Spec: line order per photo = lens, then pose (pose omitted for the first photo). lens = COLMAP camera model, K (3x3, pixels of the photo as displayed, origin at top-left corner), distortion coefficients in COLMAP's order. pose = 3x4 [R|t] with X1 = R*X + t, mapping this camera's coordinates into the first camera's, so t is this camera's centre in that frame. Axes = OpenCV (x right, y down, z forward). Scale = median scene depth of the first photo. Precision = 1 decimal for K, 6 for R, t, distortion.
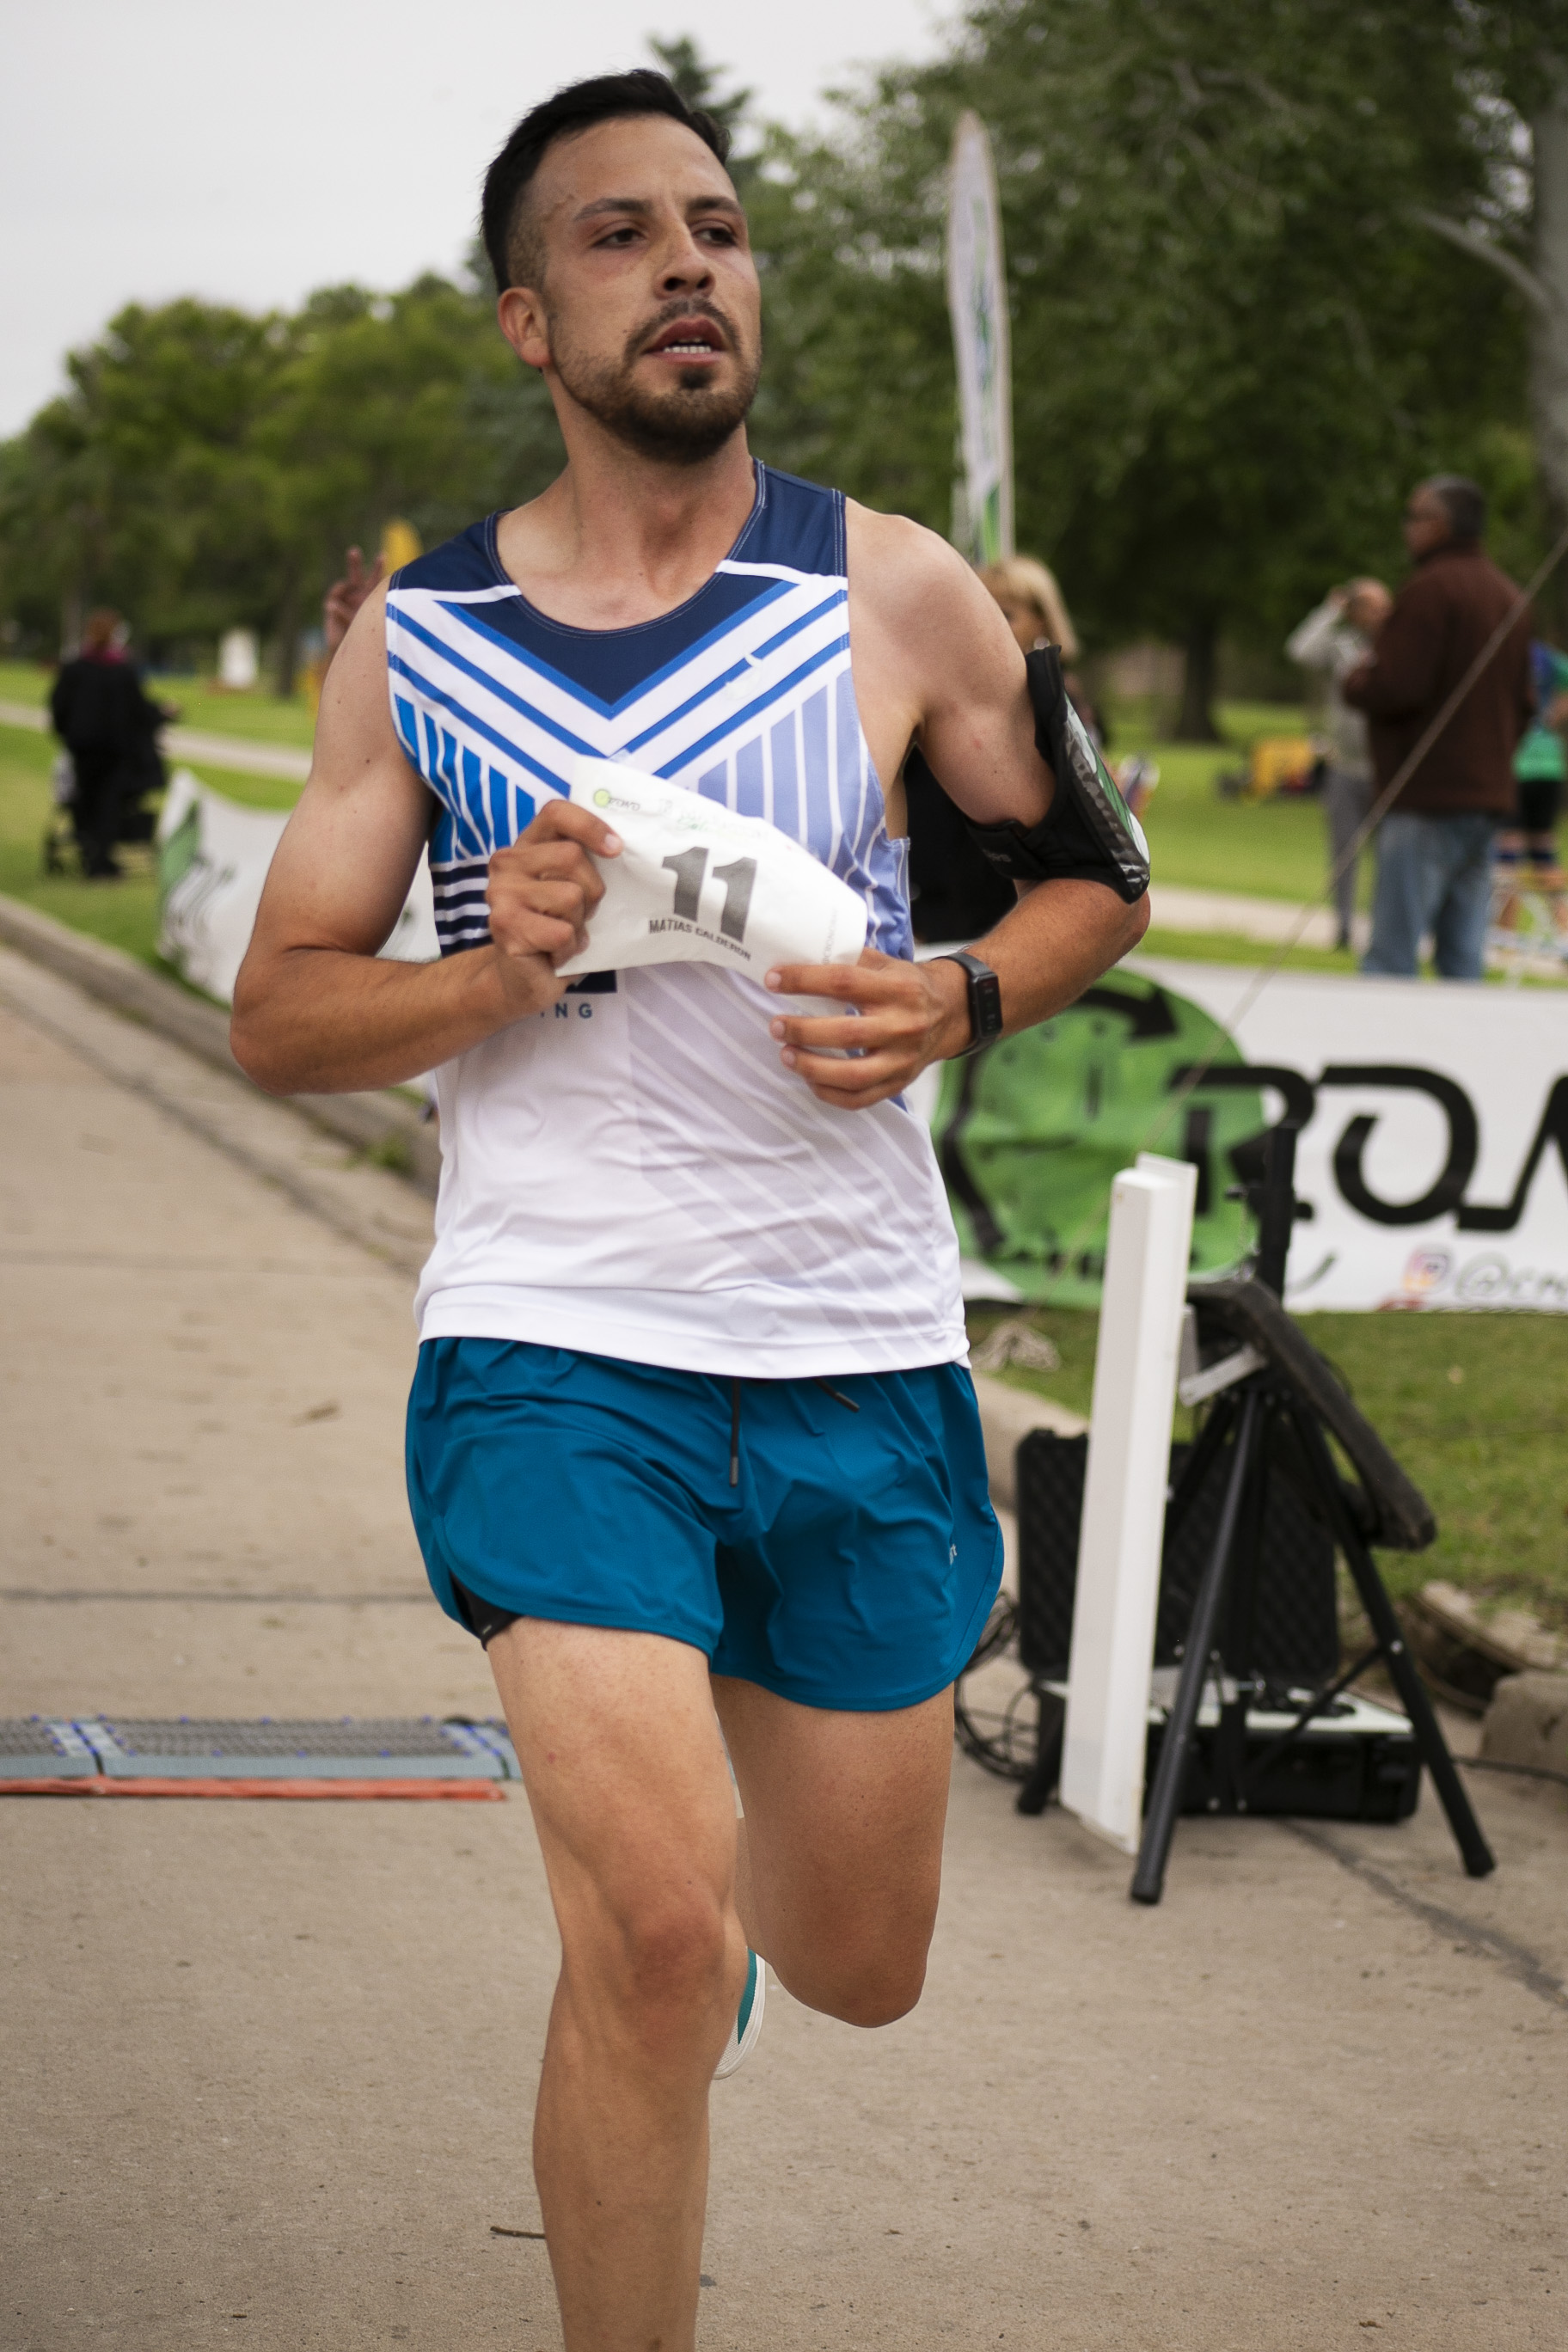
lens RADIAL K [[5935.5, 0, 774.4], [0, 5935.5, 1180.7], [0, 0, 1]] dist [0.065480, 0.550439]
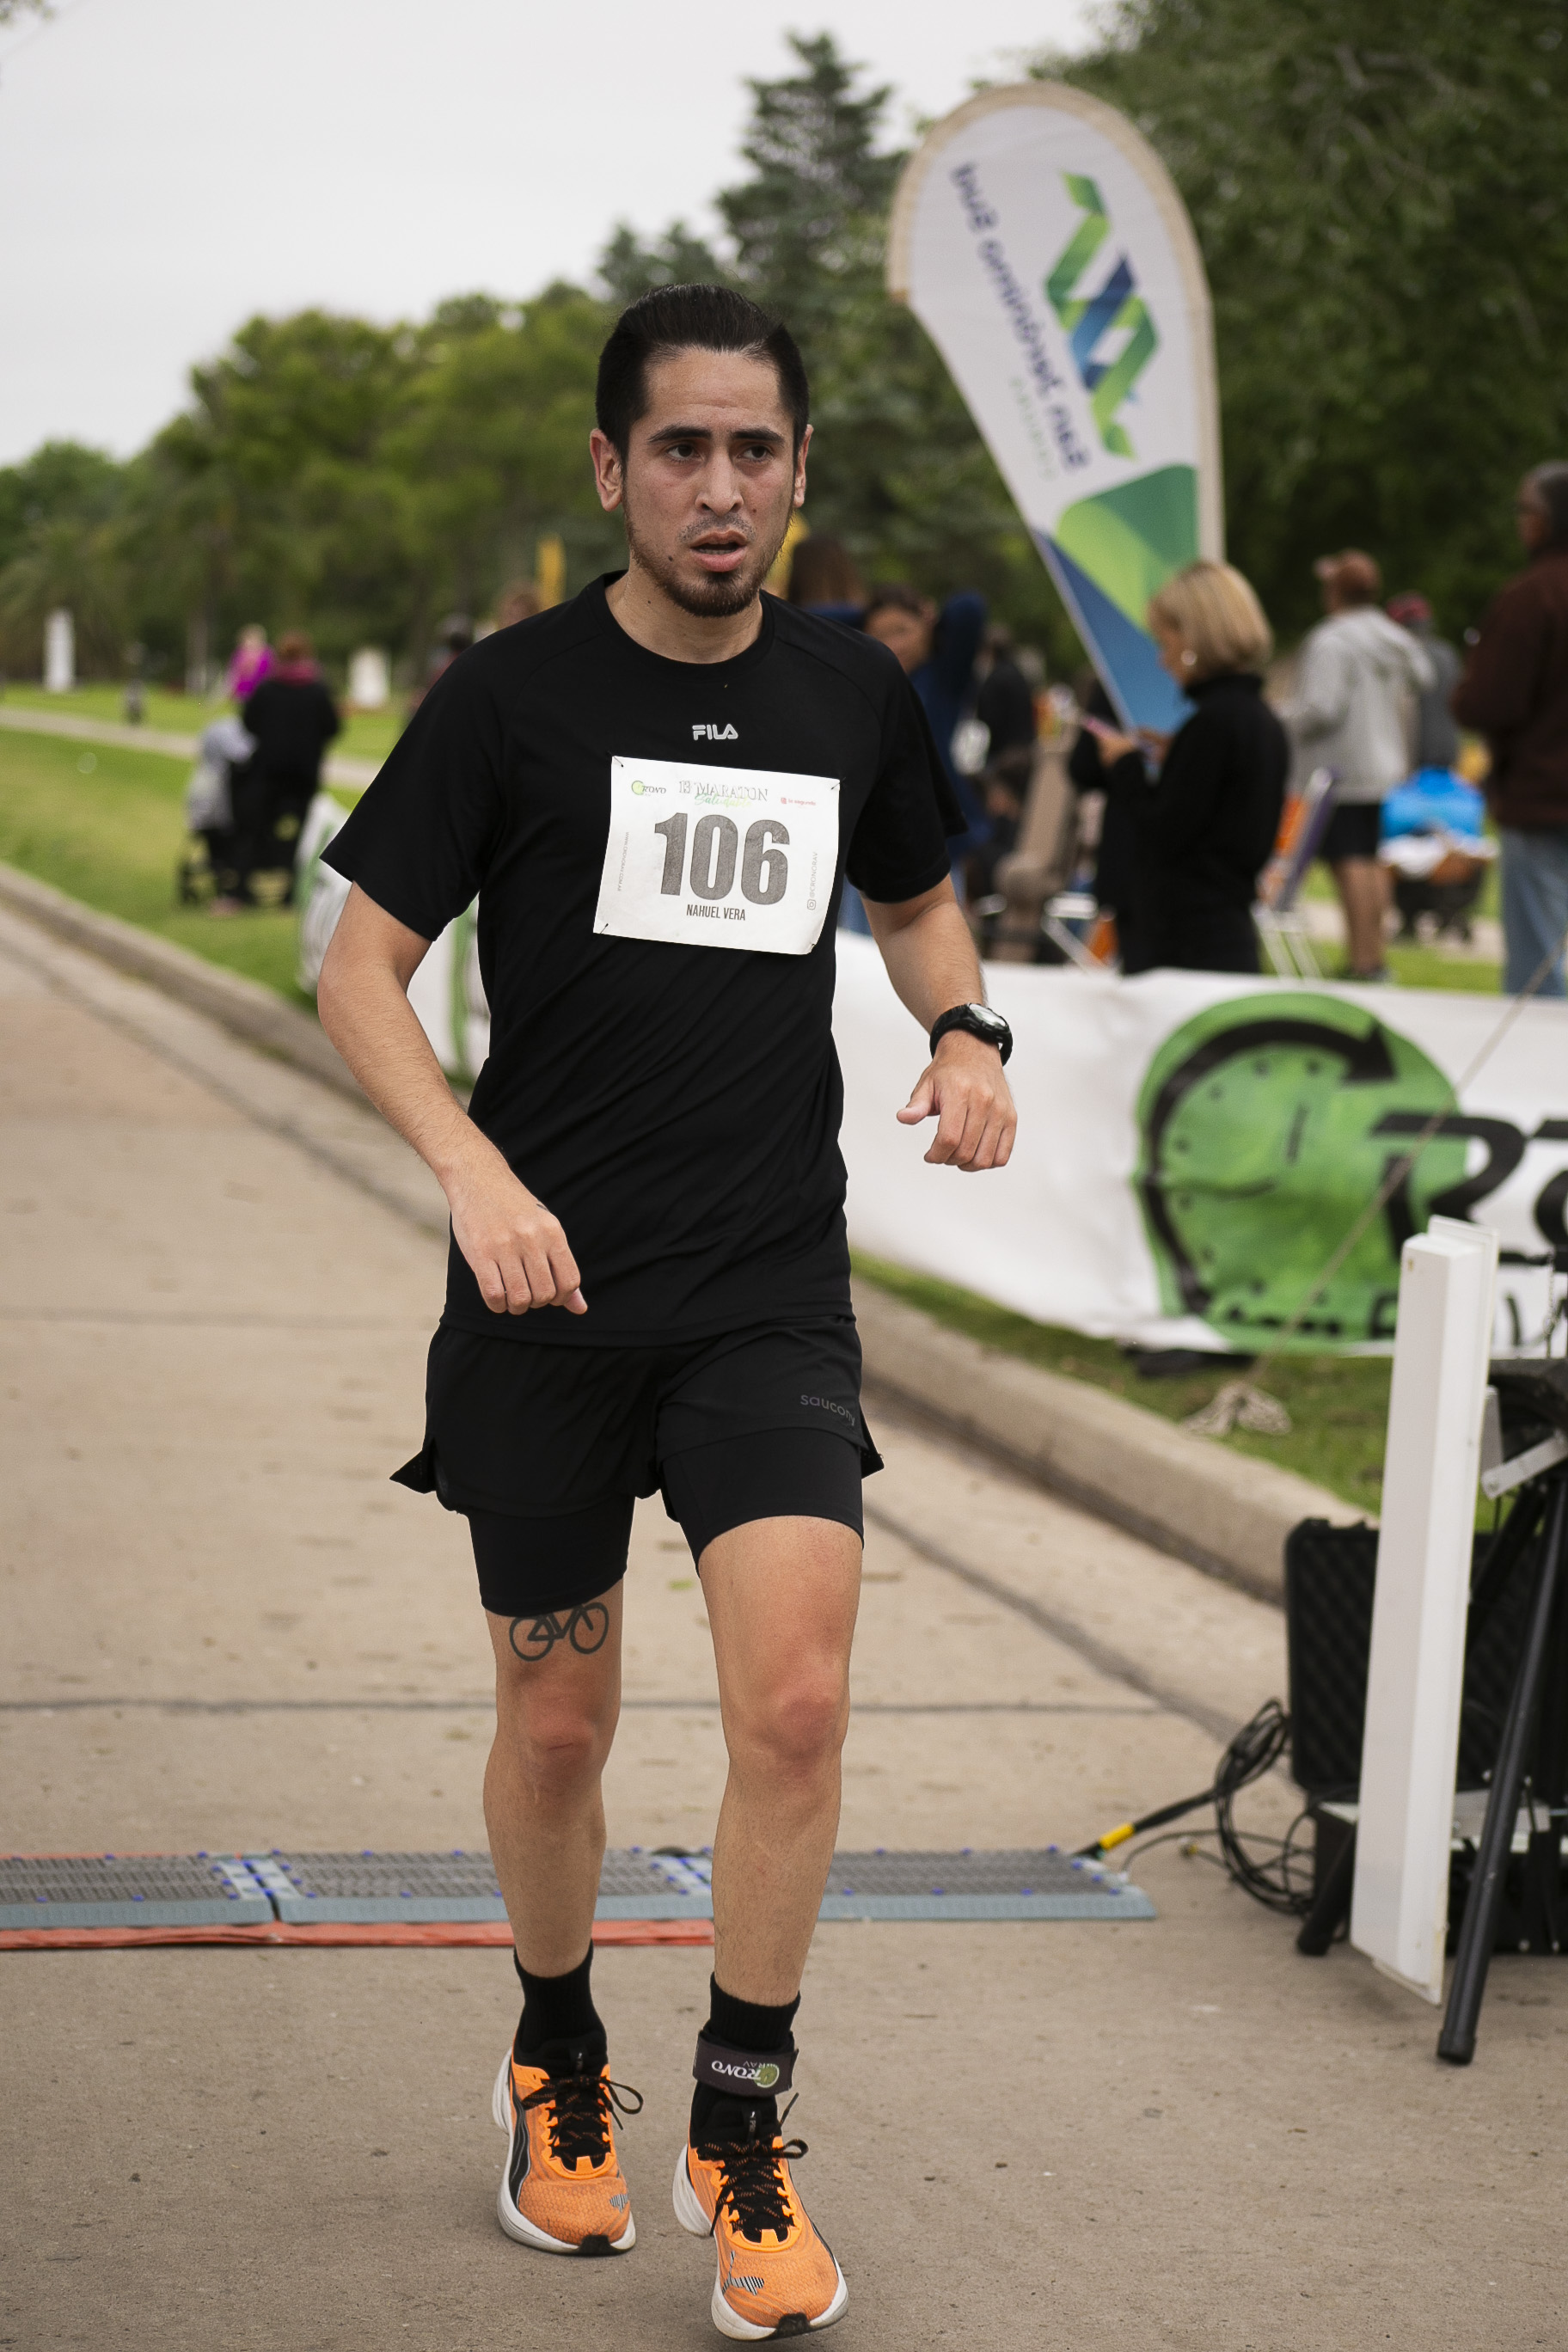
lens RADIAL K [[6016.1, 0, 787.6], [0, 6016.1, 1171.1], [0, 0, 1]] dist [0.072477, 0.896027]
pose [[0.999728, -0.011471, -0.020328, -0.017064], [0.011369, 0.999922, -0.005089, -0.007960], [0.020385, 0.004856, 0.999780, 0.094529]]
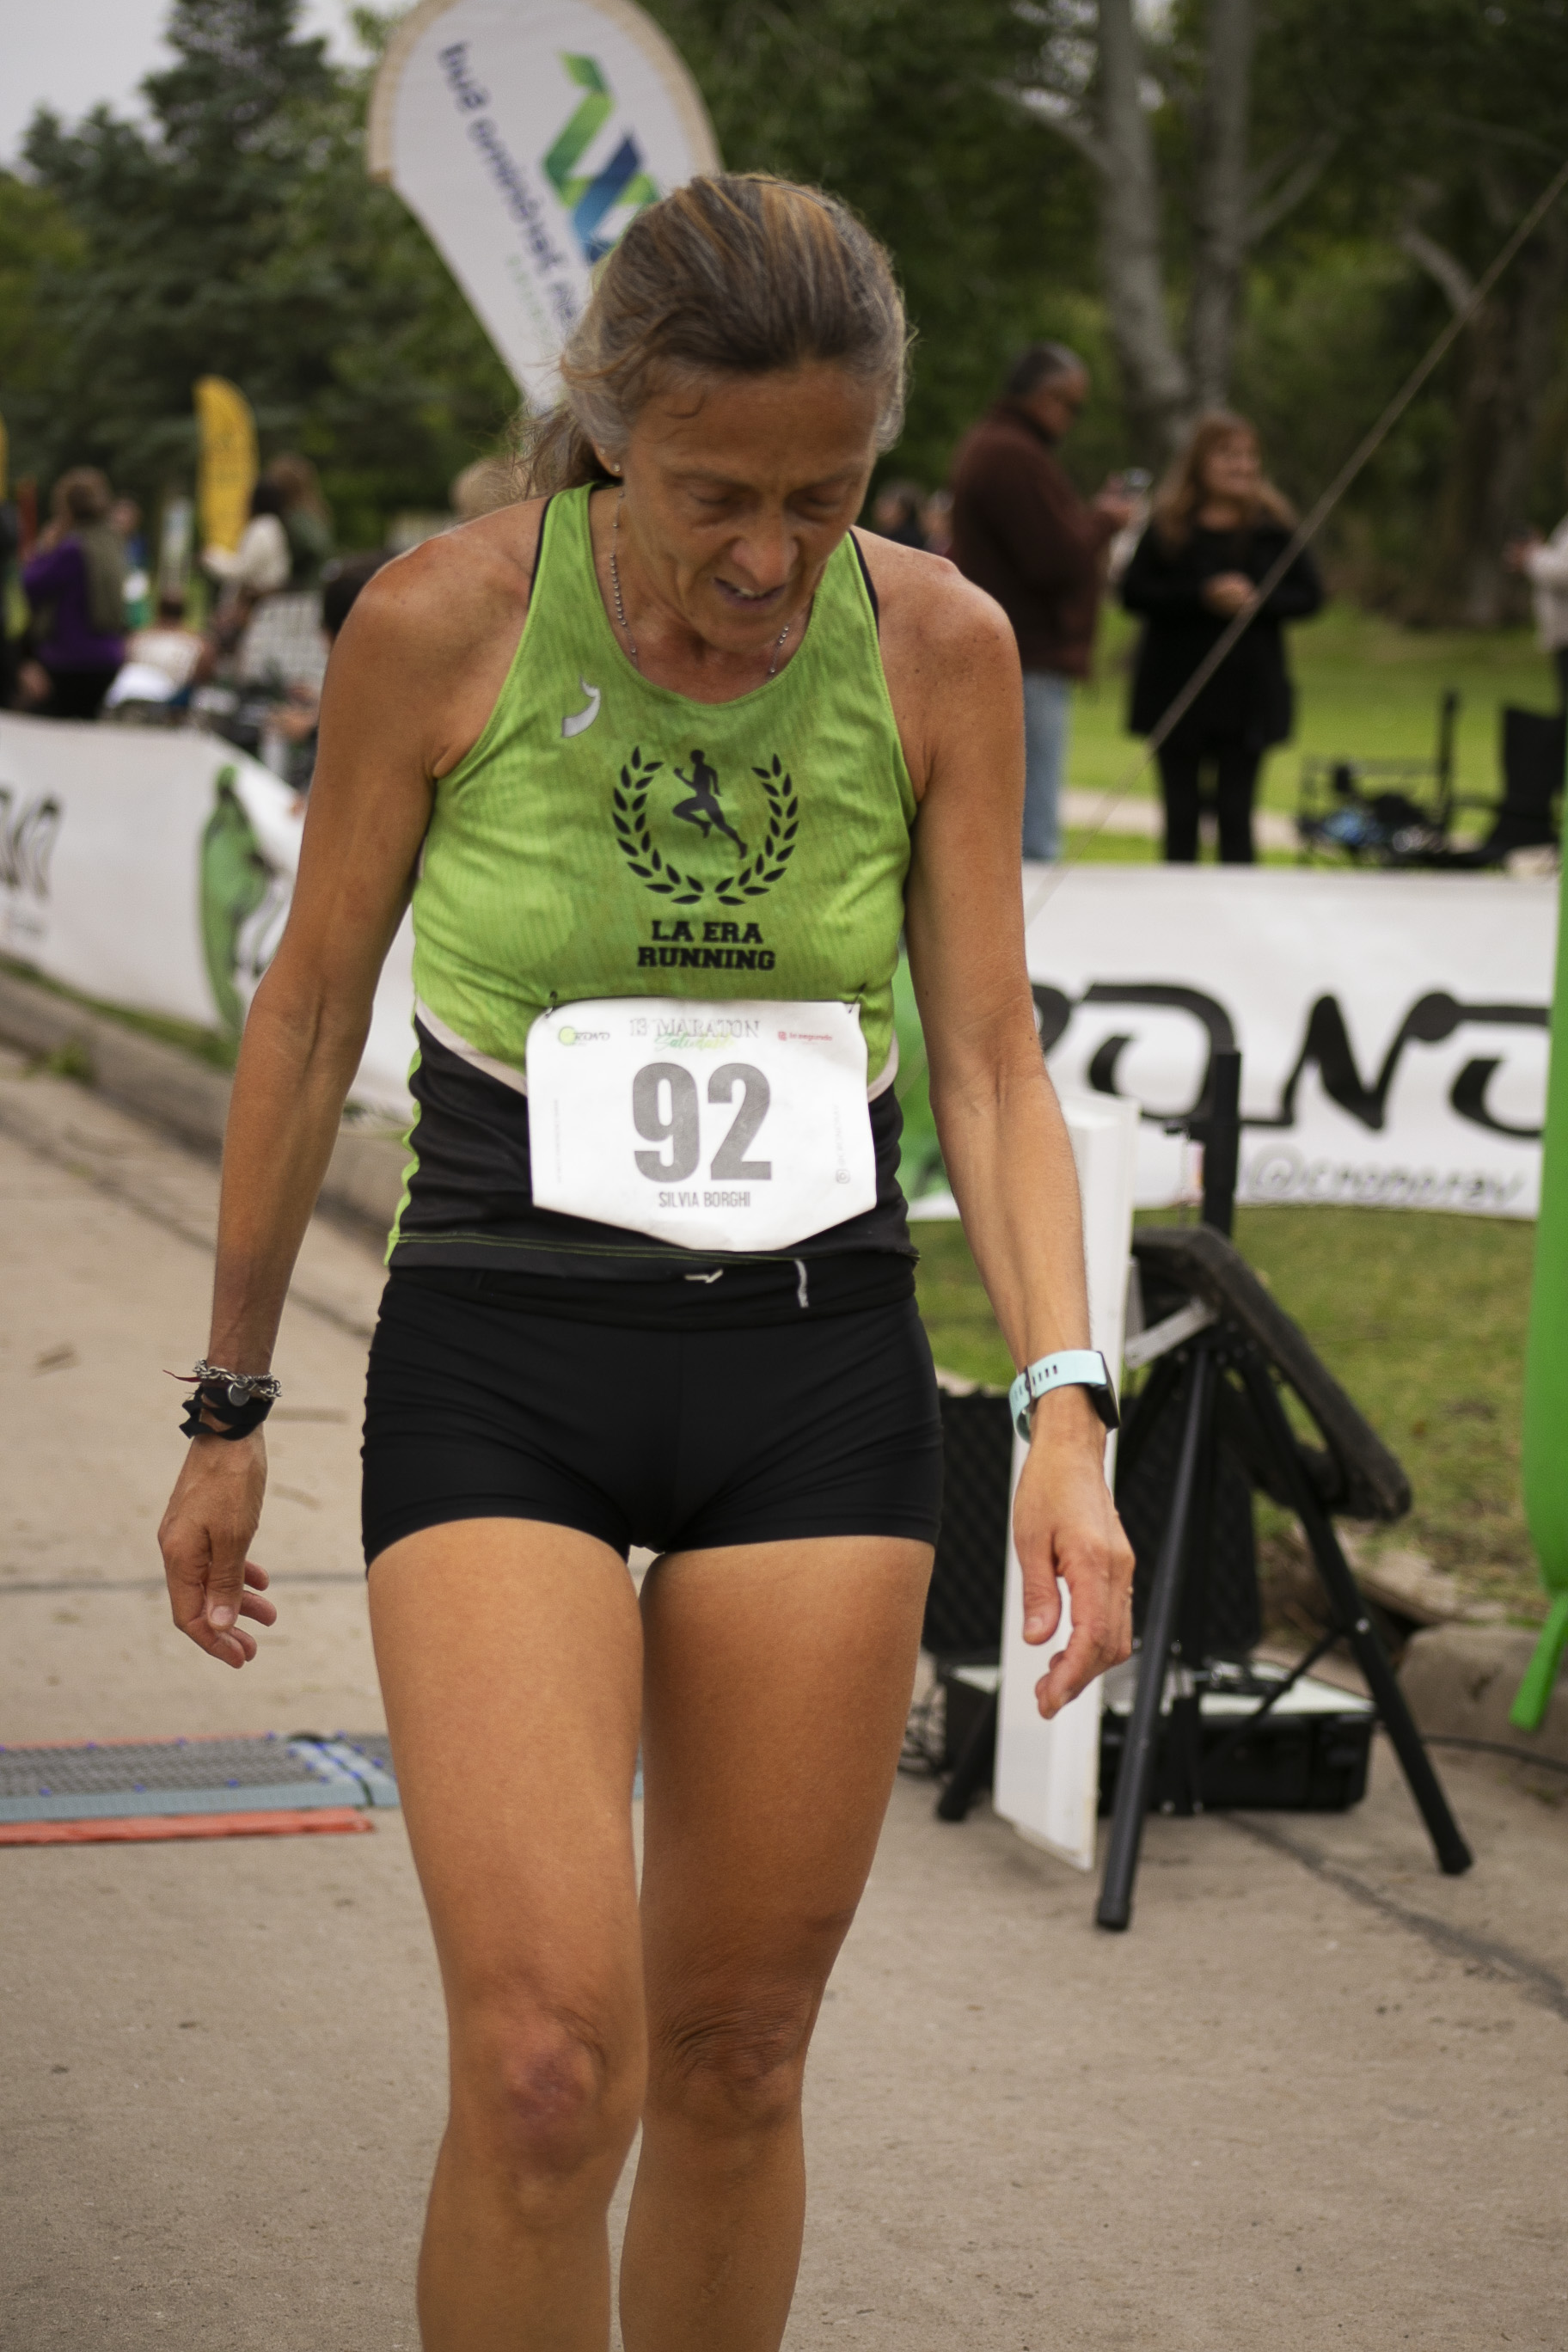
lens RADIAL K [[5659.8, 0, 778.7], [0, 5659.8, 1178.3], [0, 0, 1]] dist [-0.000966, 0.690065]
pose [[0.996304, -0.031184, 0.080043, -0.051450], [0.029064, 0.999199, 0.027513, -0.016069], [-0.080837, -0.025085, 0.996412, 0.155135]]
